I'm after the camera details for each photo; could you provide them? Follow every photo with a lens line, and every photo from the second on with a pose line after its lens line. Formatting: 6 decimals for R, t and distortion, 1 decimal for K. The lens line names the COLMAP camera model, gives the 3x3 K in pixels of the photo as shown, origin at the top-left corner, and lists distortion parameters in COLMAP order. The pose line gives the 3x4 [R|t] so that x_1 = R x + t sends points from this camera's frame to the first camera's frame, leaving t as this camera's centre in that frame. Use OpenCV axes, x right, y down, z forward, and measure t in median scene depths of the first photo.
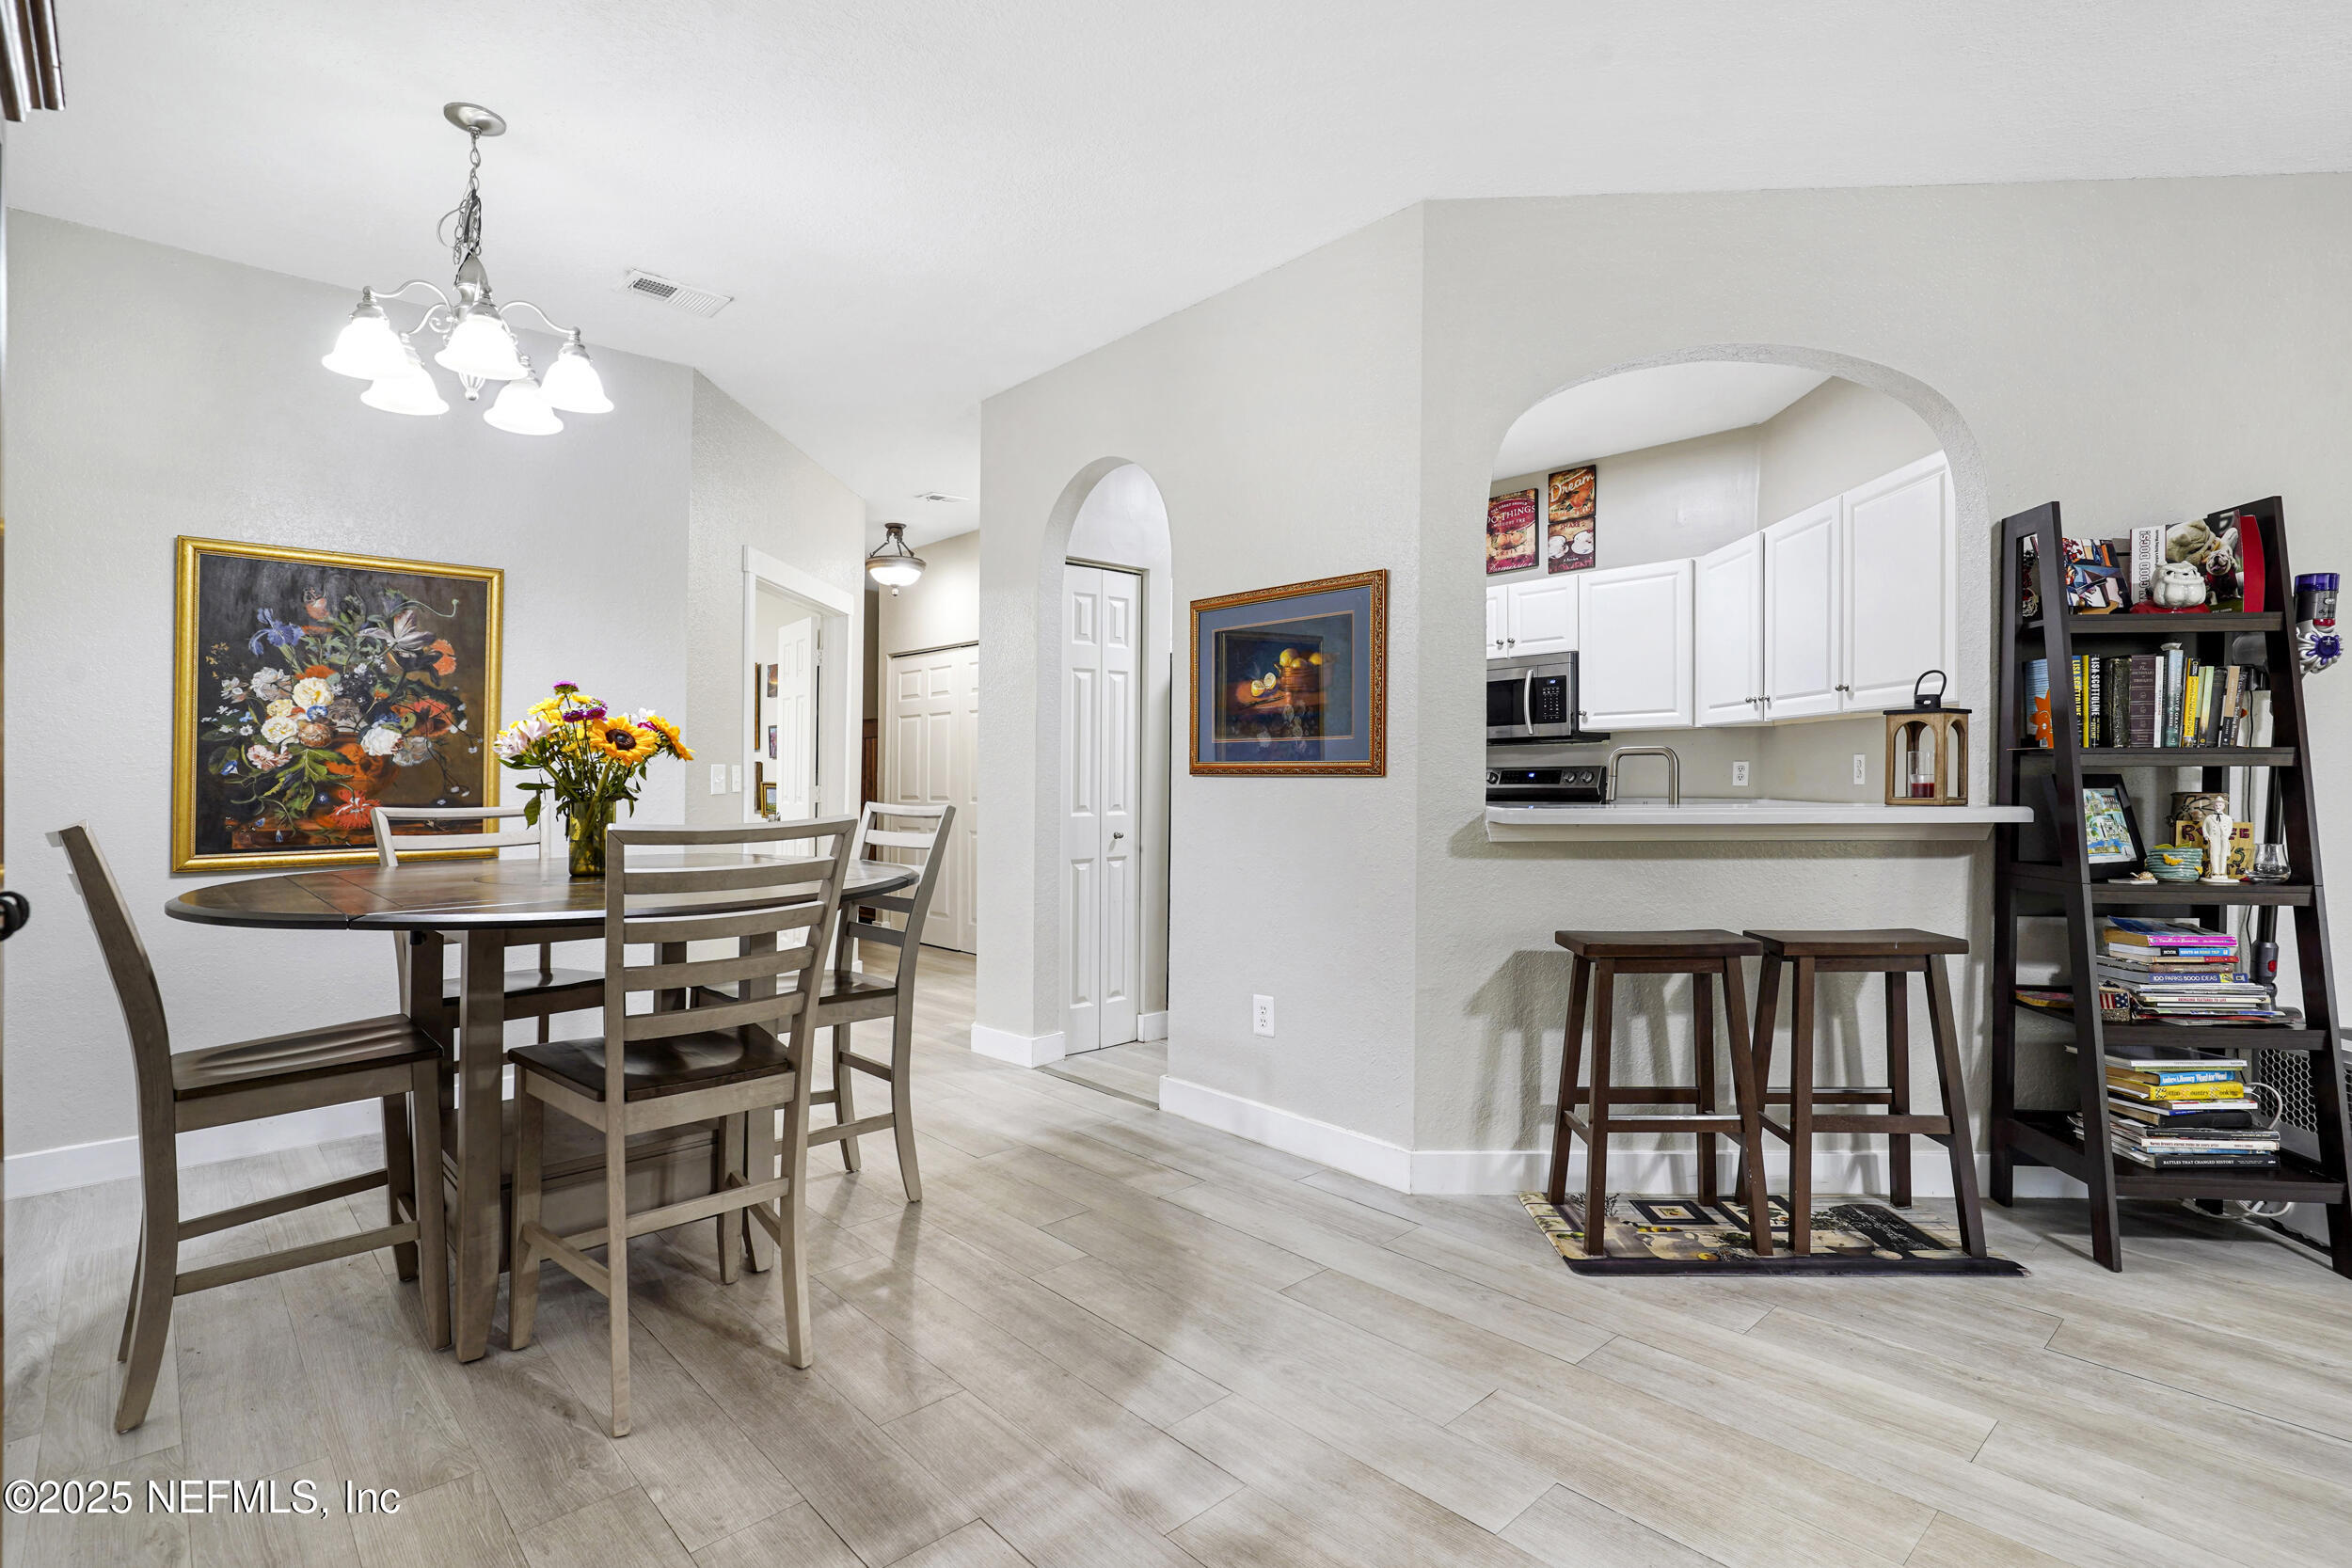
lens RADIAL K [[1142.4, 0, 1179.1], [0, 1142.4, 764.8], [0, 0, 1]] dist [-0.002953, 0.001910]
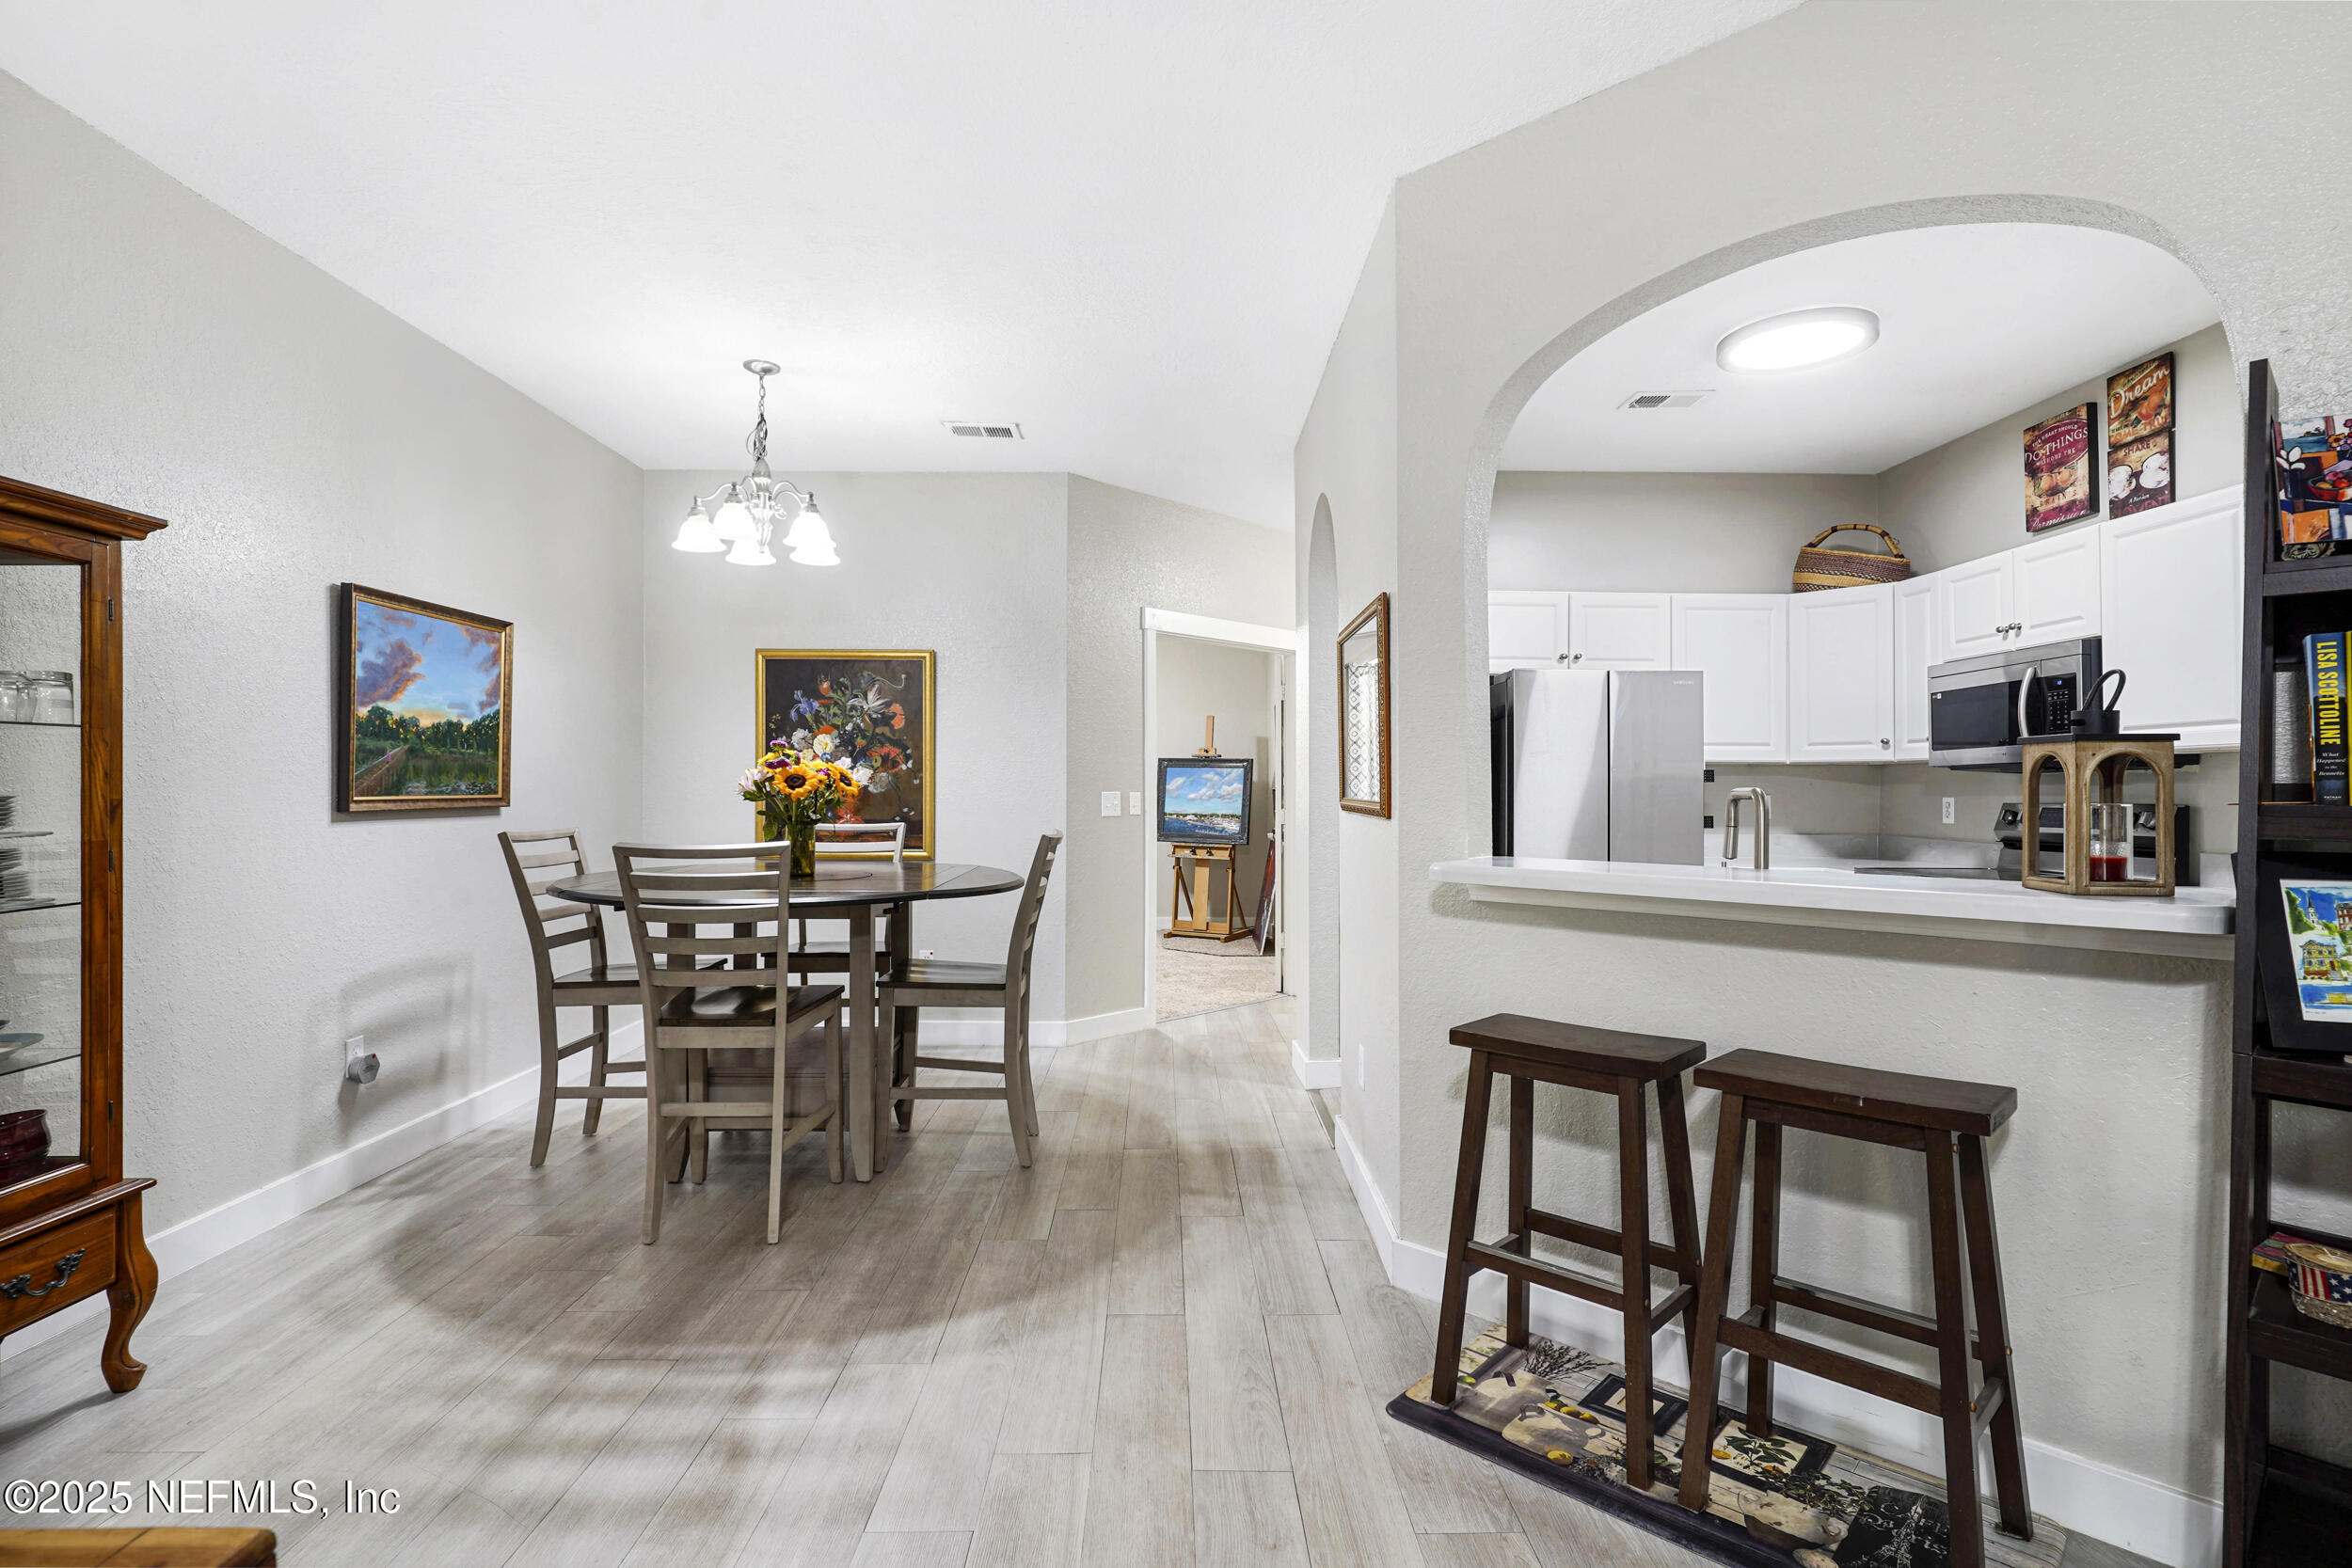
lens RADIAL K [[1142.4, 0, 1172.4], [0, 1142.4, 770.3], [0, 0, 1]] dist [-0.002953, 0.001910]
pose [[0.743814, -0.001720, -0.668384, 0.567735], [-0.003053, 0.999978, -0.005971, -0.020127], [0.668379, 0.006482, 0.743792, 0.179580]]
